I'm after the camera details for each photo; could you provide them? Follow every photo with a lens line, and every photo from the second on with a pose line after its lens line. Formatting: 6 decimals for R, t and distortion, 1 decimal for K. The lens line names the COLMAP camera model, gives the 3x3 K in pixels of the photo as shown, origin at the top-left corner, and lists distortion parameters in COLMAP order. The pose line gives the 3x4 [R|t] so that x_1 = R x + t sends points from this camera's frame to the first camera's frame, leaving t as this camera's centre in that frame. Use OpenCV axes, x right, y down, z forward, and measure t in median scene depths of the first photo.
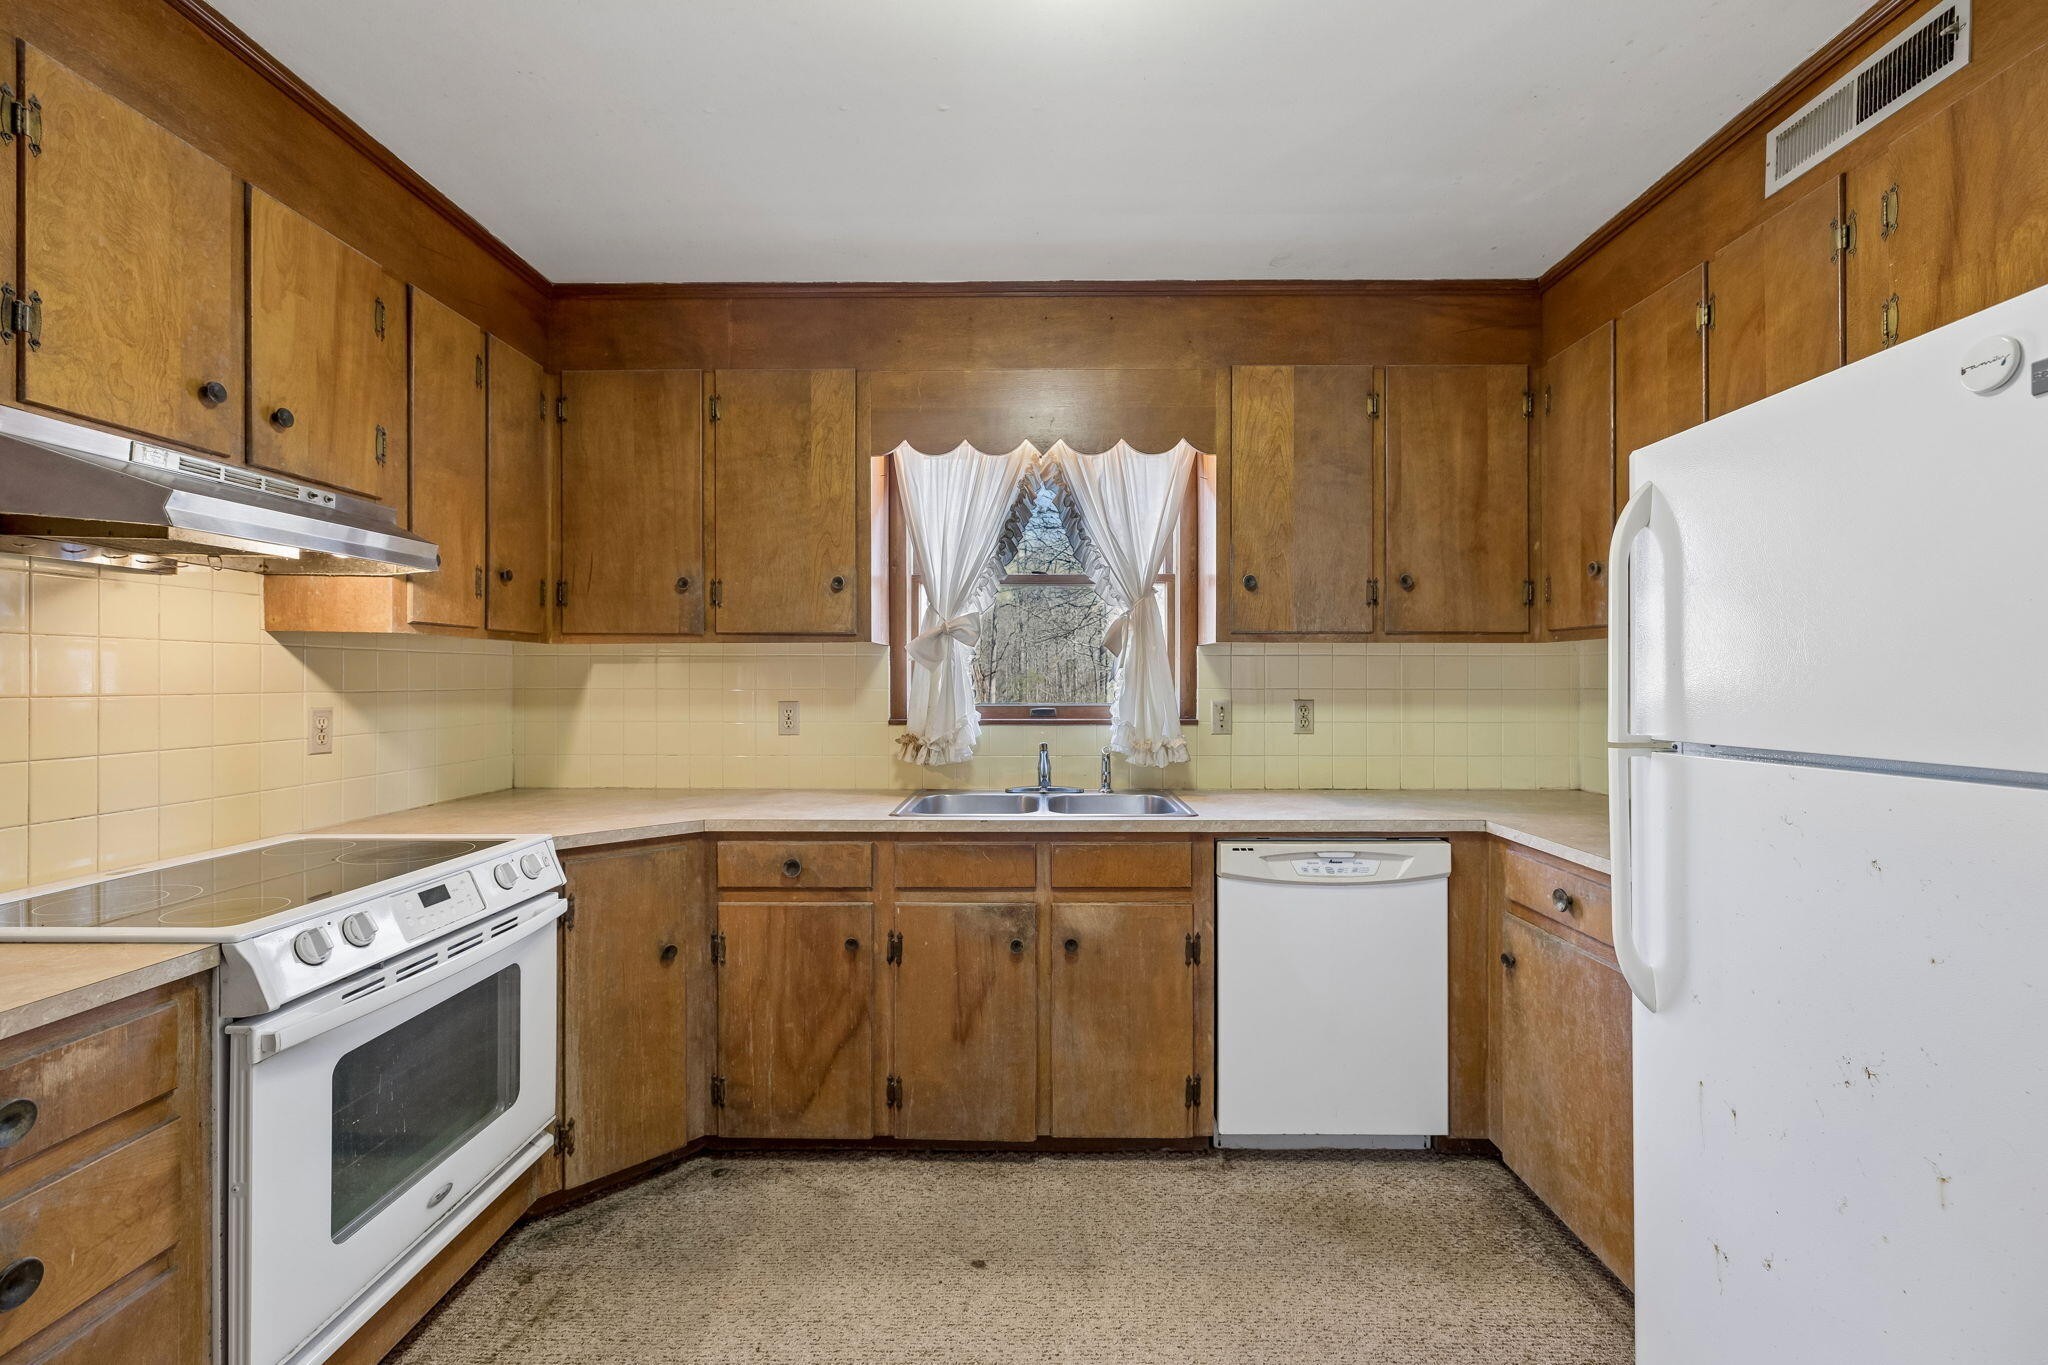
lens RADIAL K [[864.8, 0, 1027.4], [0, 864.8, 683.0], [0, 0, 1]] dist [-0.001096, -0.000052]
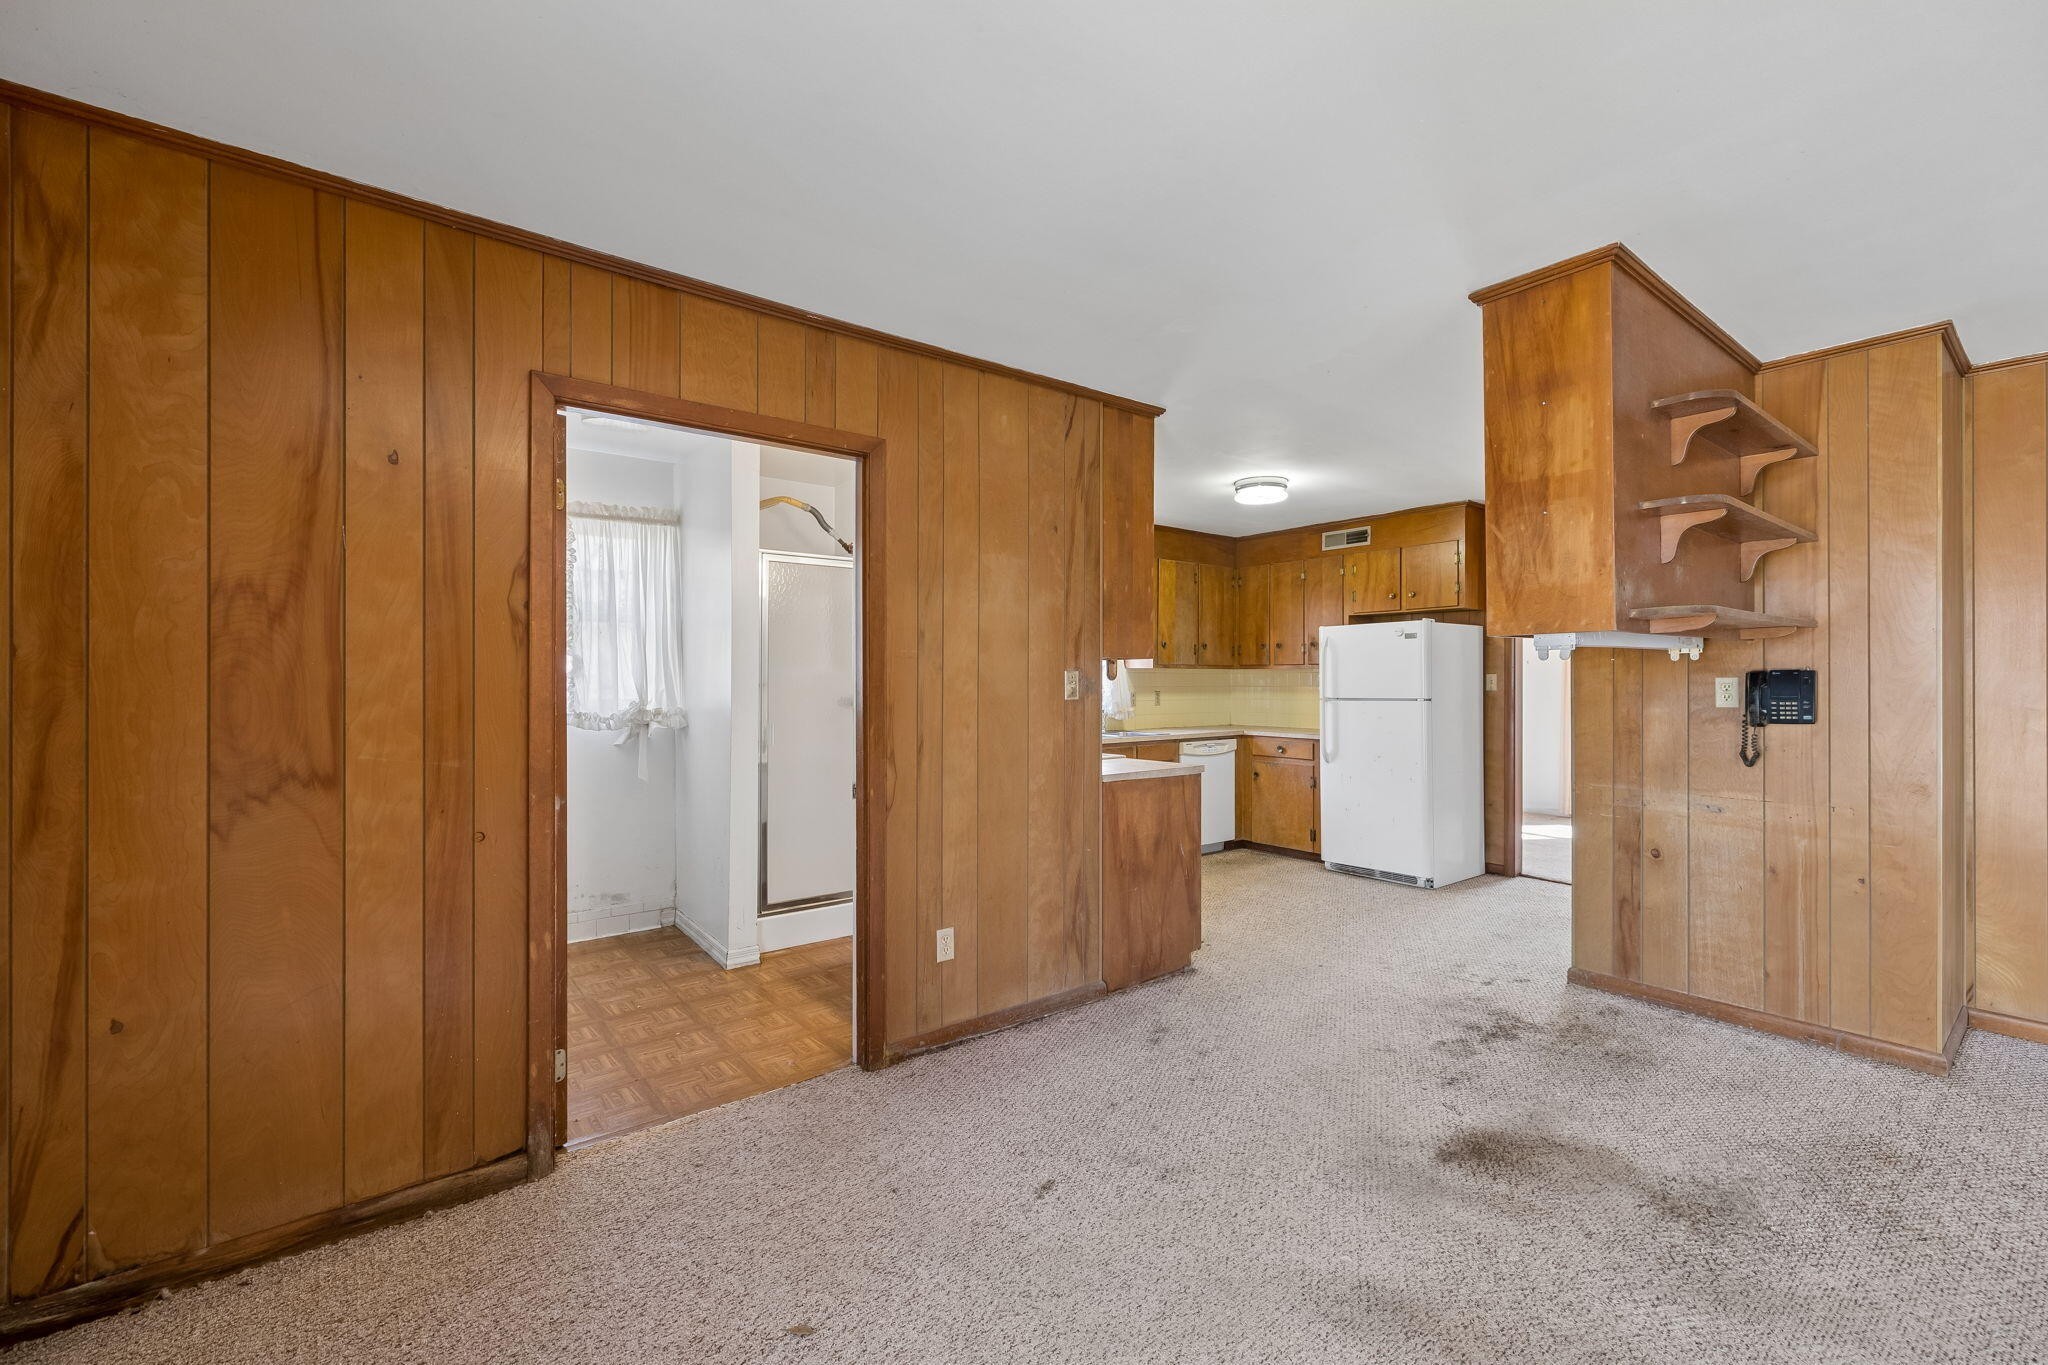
lens RADIAL K [[864.8, 0, 1026.9], [0, 864.8, 681.5], [0, 0, 1]] dist [-0.001096, -0.000052]
pose [[0.785205, -0.000388, 0.619236, -1.872961], [0.003354, 0.999988, -0.003626, -0.000580], [-0.619227, 0.004924, 0.785196, -0.856808]]
